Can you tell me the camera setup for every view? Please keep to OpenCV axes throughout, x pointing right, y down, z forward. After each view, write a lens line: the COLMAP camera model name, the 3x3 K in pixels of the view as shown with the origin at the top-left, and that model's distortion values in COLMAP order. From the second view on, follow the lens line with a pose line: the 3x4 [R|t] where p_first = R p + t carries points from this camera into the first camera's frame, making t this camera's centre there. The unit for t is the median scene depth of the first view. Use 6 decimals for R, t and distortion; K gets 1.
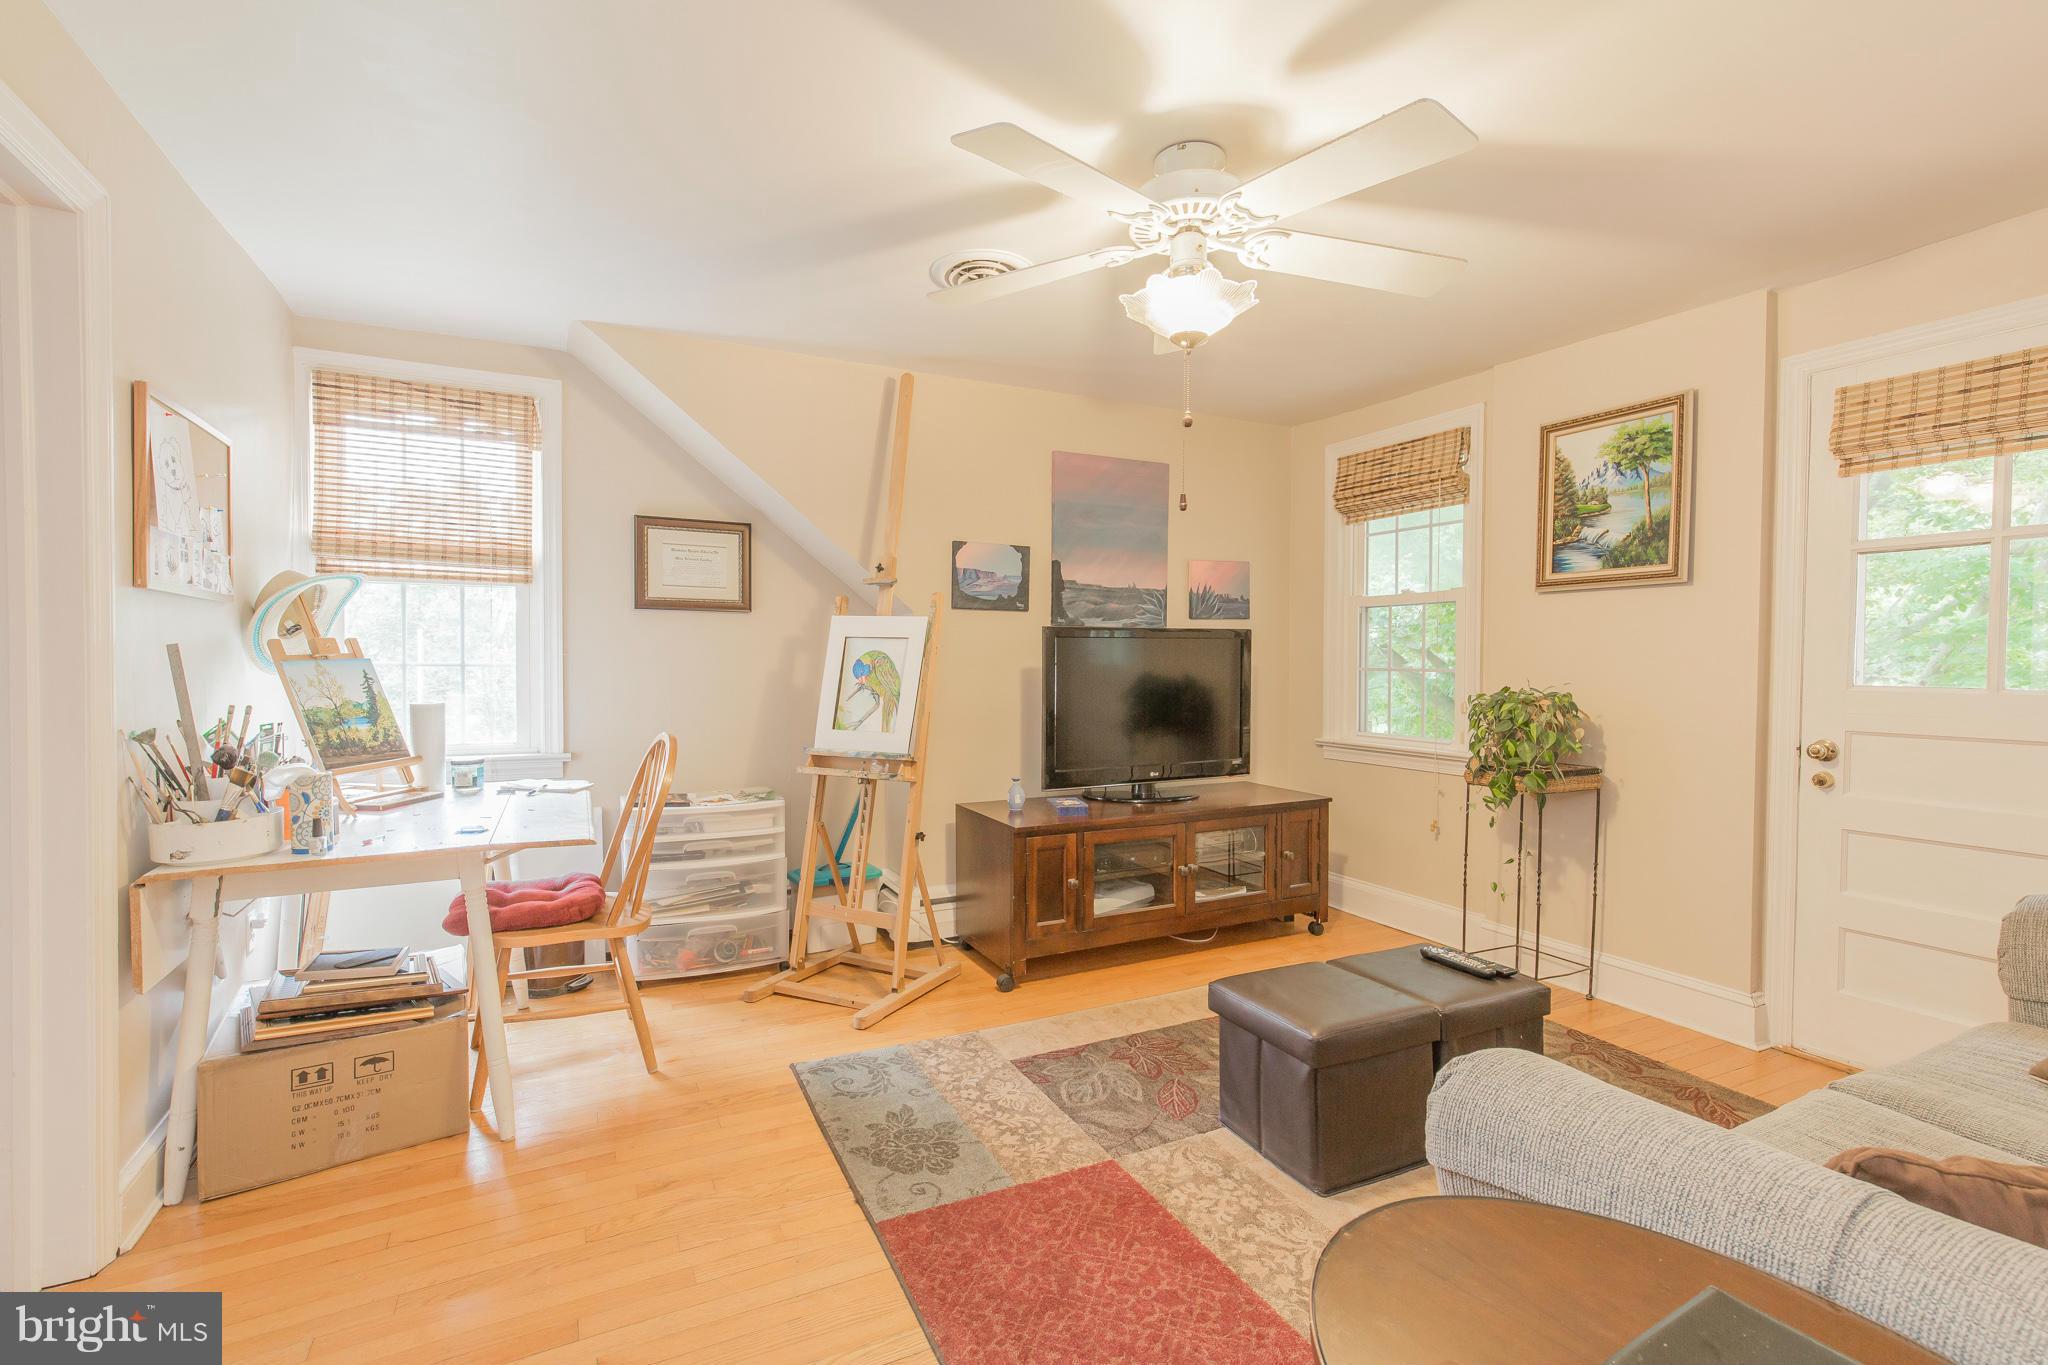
lens RADIAL K [[925.4, 0, 1015.5], [0, 925.4, 676.8], [0, 0, 1]] dist [0.008455, -0.001568]
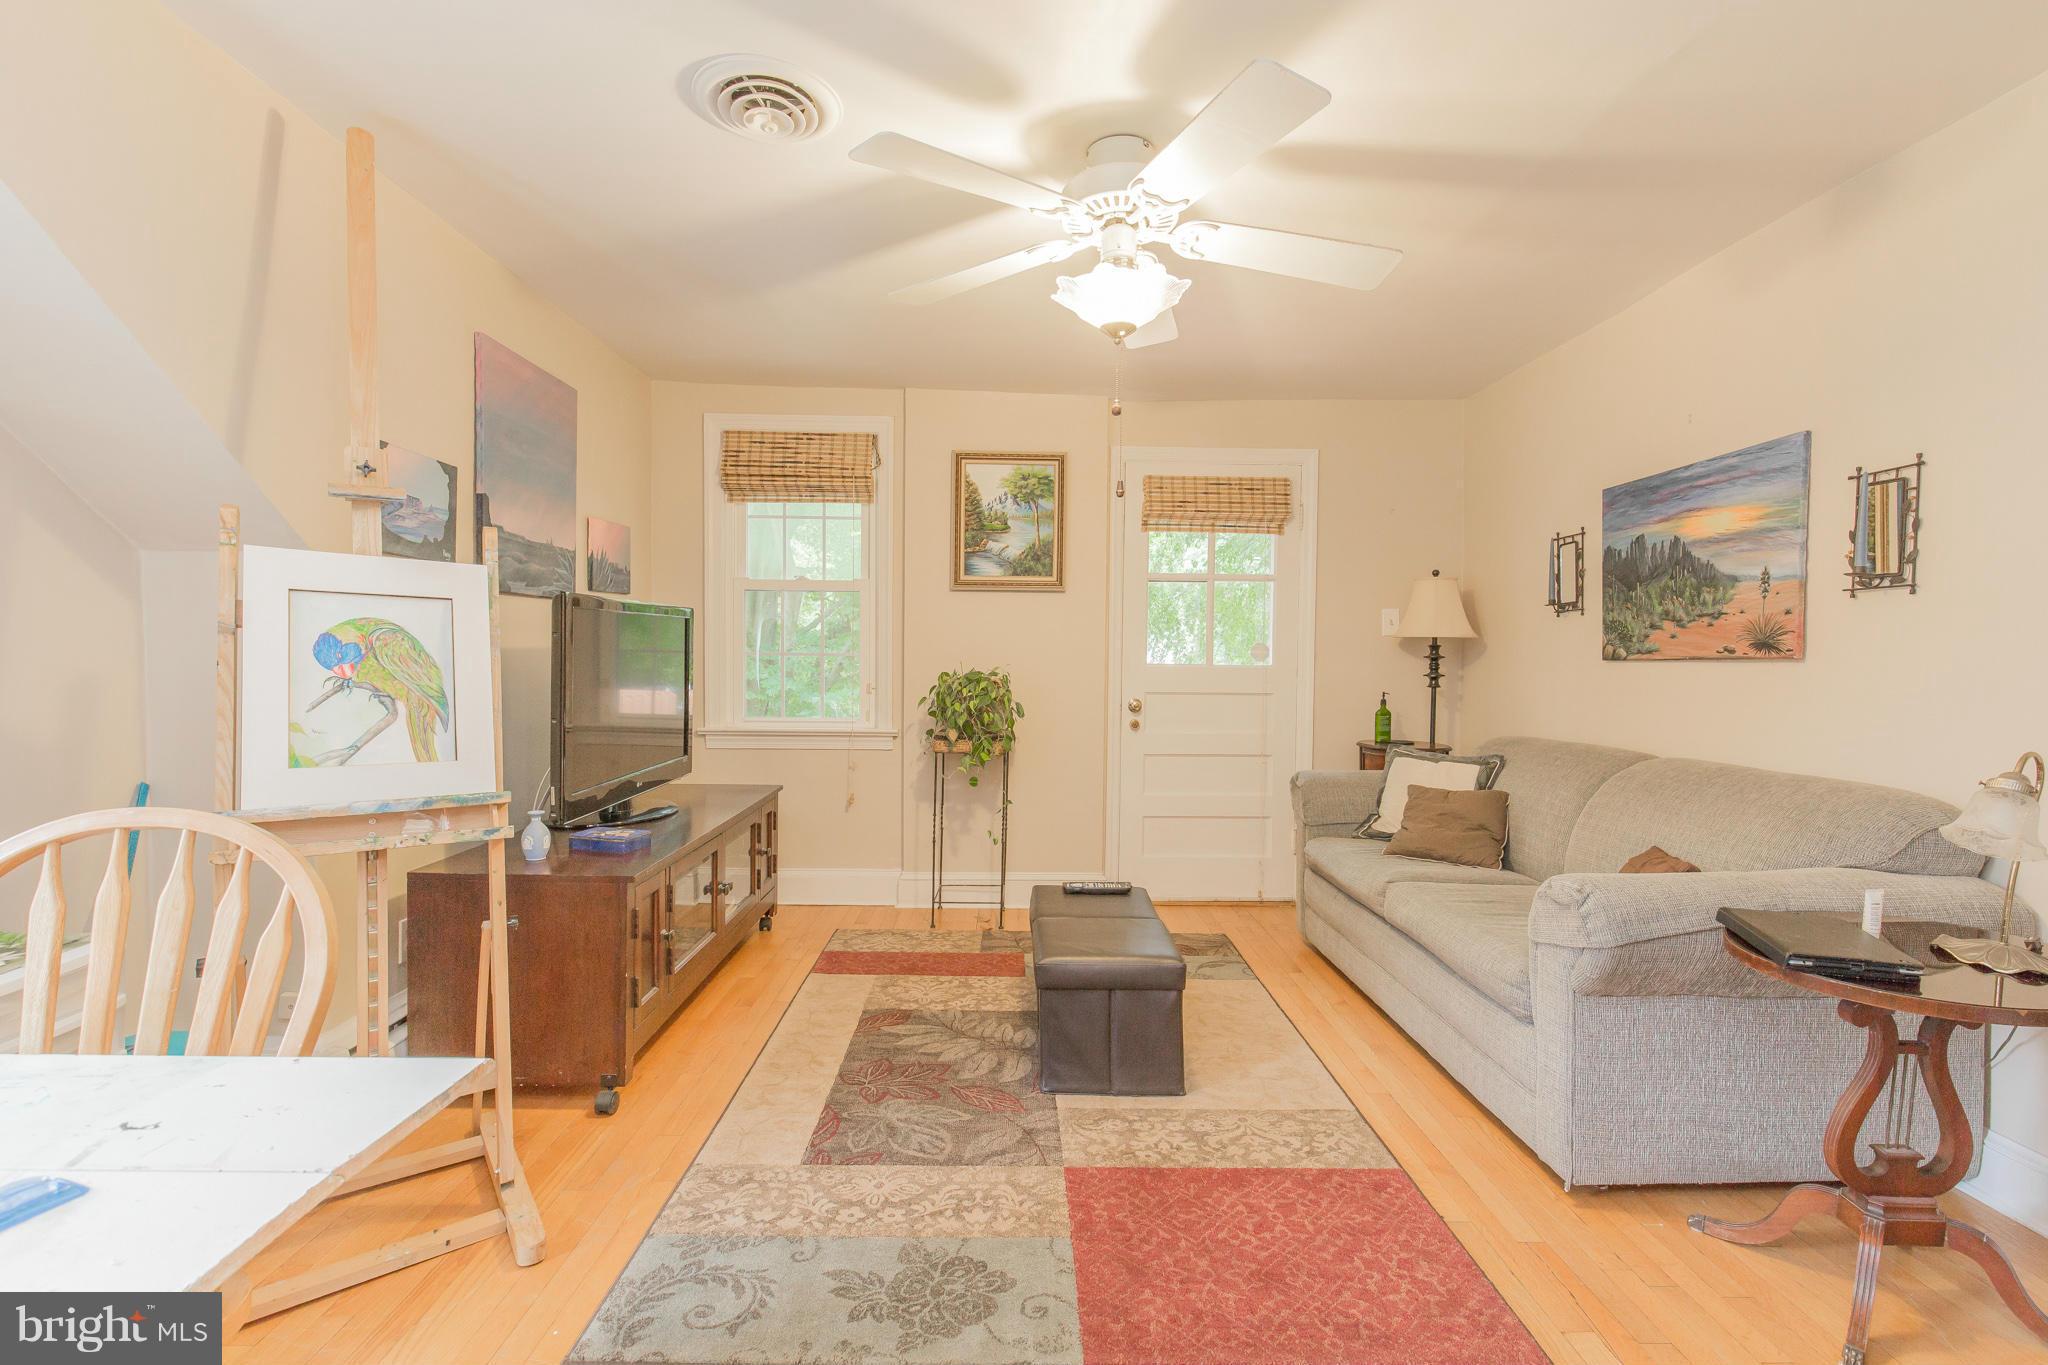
lens RADIAL K [[925.4, 0, 1018.4], [0, 925.4, 678.8], [0, 0, 1]] dist [0.008455, -0.001568]
pose [[0.420640, -0.023531, 0.906923, -0.526305], [0.007304, 0.999719, 0.022551, -0.001741], [-0.907198, -0.002862, 0.420693, 0.441779]]
